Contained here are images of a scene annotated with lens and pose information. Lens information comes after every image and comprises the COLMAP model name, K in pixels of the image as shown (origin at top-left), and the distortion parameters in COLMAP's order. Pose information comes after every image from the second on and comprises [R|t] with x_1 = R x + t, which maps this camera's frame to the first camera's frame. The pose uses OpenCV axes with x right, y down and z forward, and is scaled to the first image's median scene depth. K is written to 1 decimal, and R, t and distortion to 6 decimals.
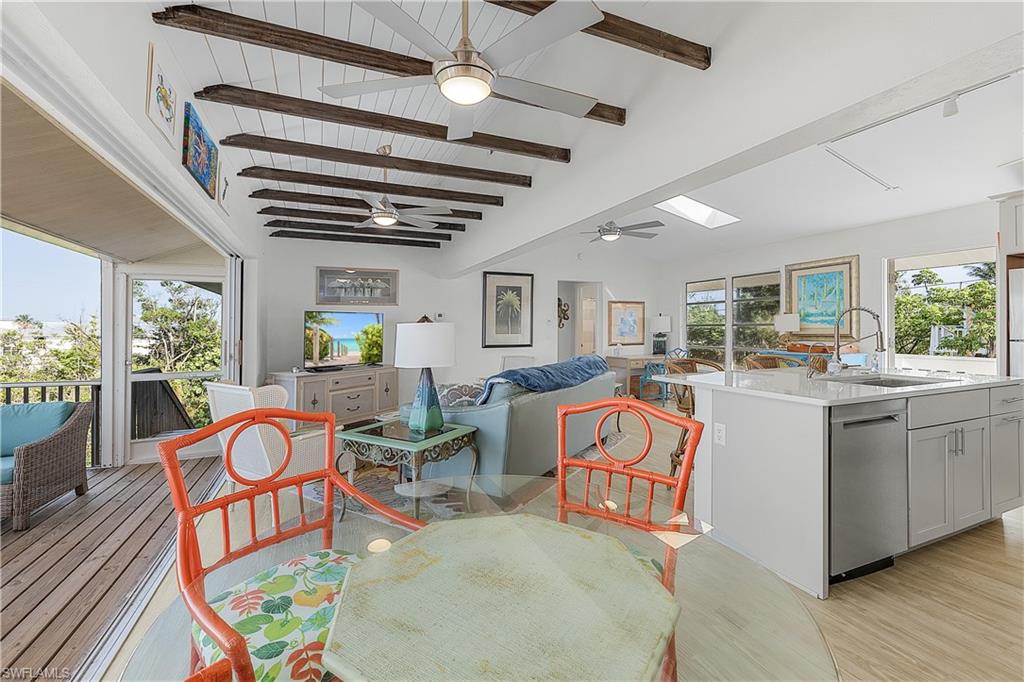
lens RADIAL K [[437.0, 0, 504.0], [0, 437.0, 330.6], [0, 0, 1]] dist [0.000896, -0.000166]
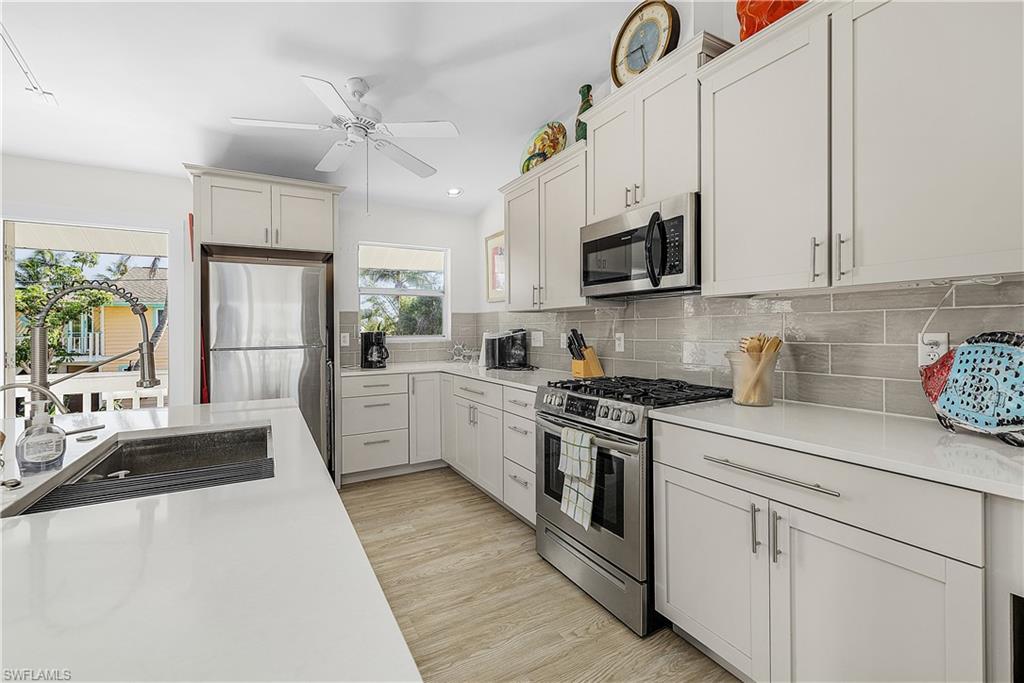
lens RADIAL K [[437.0, 0, 507.5], [0, 437.0, 330.4], [0, 0, 1]] dist [0.000896, -0.000166]
pose [[-0.115409, 0.004327, 0.993309, 0.185298], [0.013793, 0.999901, -0.002753, -0.004651], [-0.993222, 0.013383, -0.115458, 0.352023]]
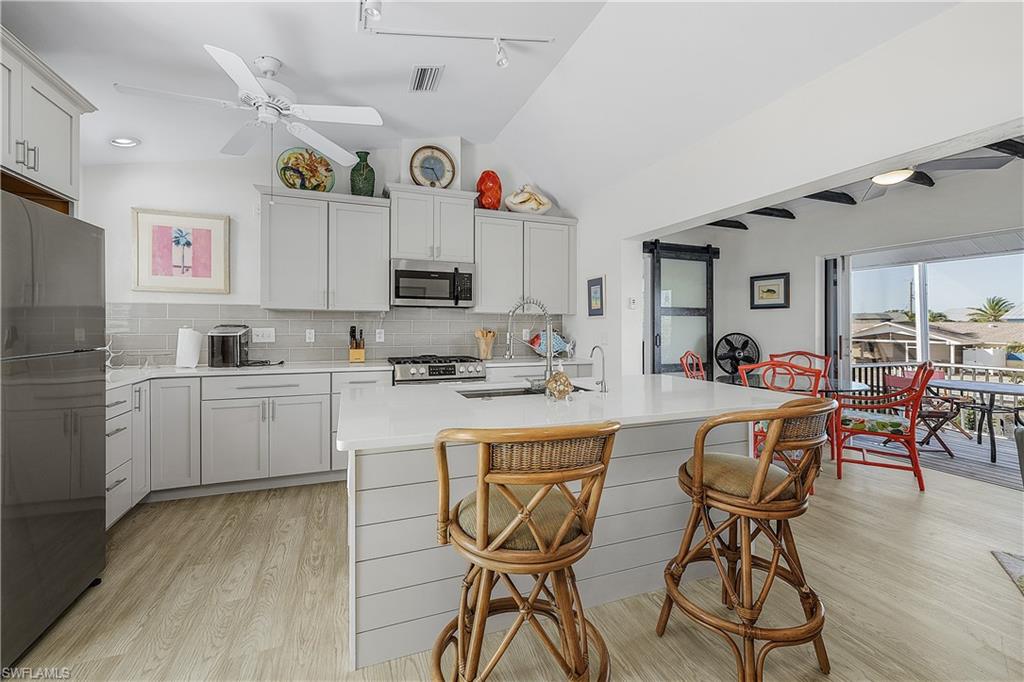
lens RADIAL K [[437.0, 0, 513.1], [0, 437.0, 322.1], [0, 0, 1]] dist [0.000896, -0.000166]
pose [[-0.999785, 0.002934, 0.020540, 0.414715], [0.002725, 0.999944, -0.010181, -0.005244], [-0.020569, -0.010123, -0.999737, 0.874172]]
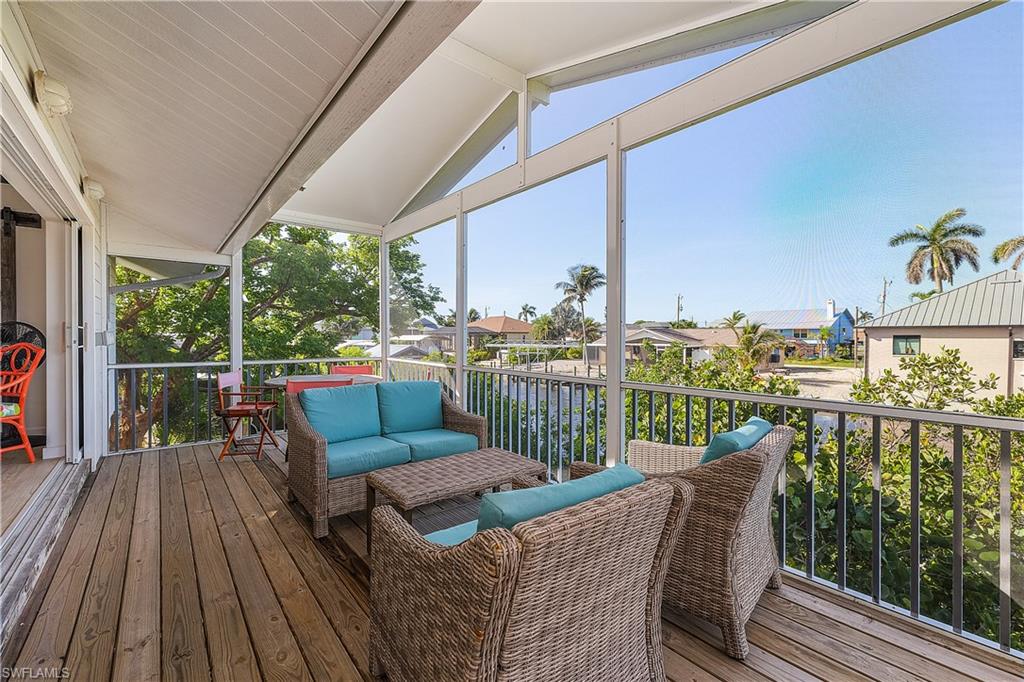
lens RADIAL K [[437.0, 0, 519.6], [0, 437.0, 335.5], [0, 0, 1]] dist [0.000896, -0.000166]
pose [[-0.958107, 0.005837, -0.286351, -0.649513], [0.005669, 0.999983, 0.001417, 0.036779], [0.286354, -0.000265, -0.958124, 1.005621]]
